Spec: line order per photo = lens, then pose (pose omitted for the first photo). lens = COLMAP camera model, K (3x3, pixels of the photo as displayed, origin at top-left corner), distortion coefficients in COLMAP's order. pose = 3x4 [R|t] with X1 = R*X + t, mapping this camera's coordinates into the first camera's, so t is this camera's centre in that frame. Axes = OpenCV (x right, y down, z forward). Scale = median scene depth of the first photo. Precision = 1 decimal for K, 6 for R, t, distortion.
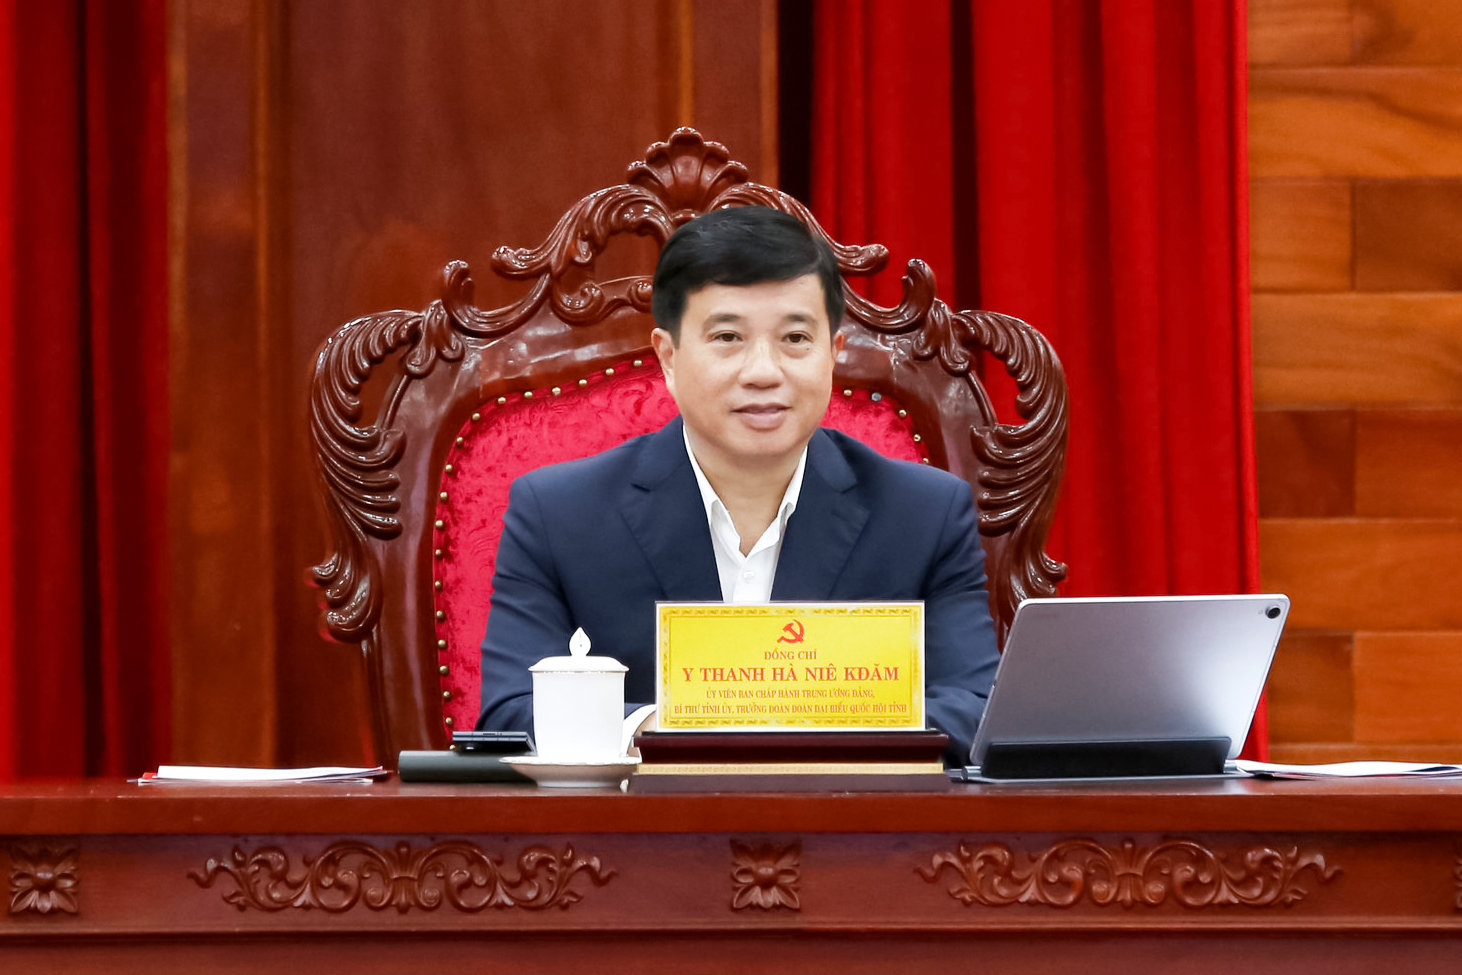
lens RADIAL K [[8508.7, 0, 734.9], [0, 8508.7, 489.3], [0, 0, 1]] dist [1.485315, 0.000000]
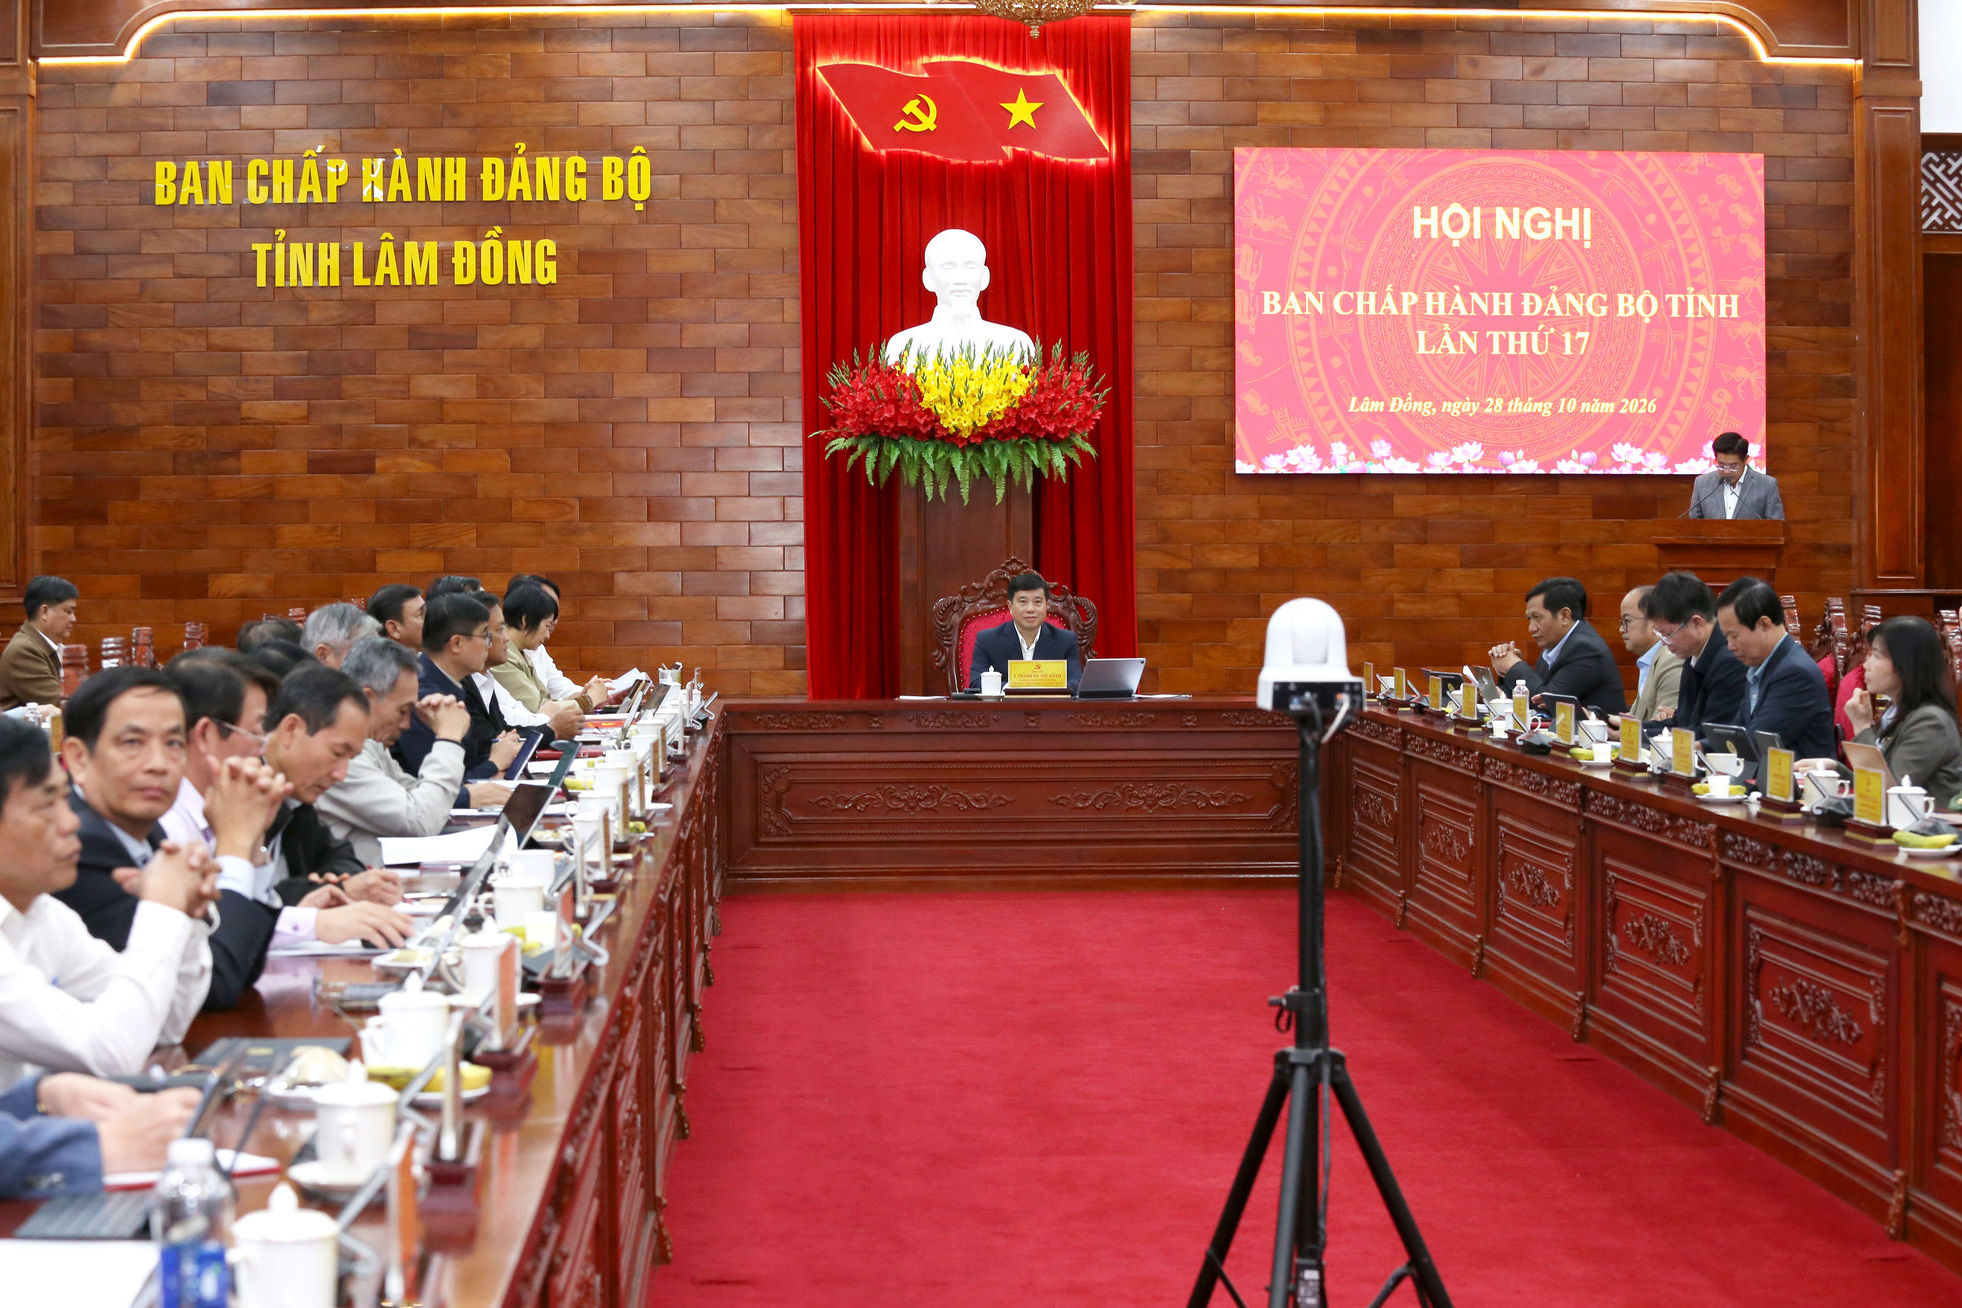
lens RADIAL K [[3987.3, 0, 984.8], [0, 3987.3, 653.2], [0, 0, 1]] dist [0.694905, 0.000000]
pose [[0.999897, -0.003949, 0.013773, -0.051198], [0.003629, 0.999725, 0.023171, -0.040349], [-0.013861, -0.023118, 0.999637, -1.144628]]
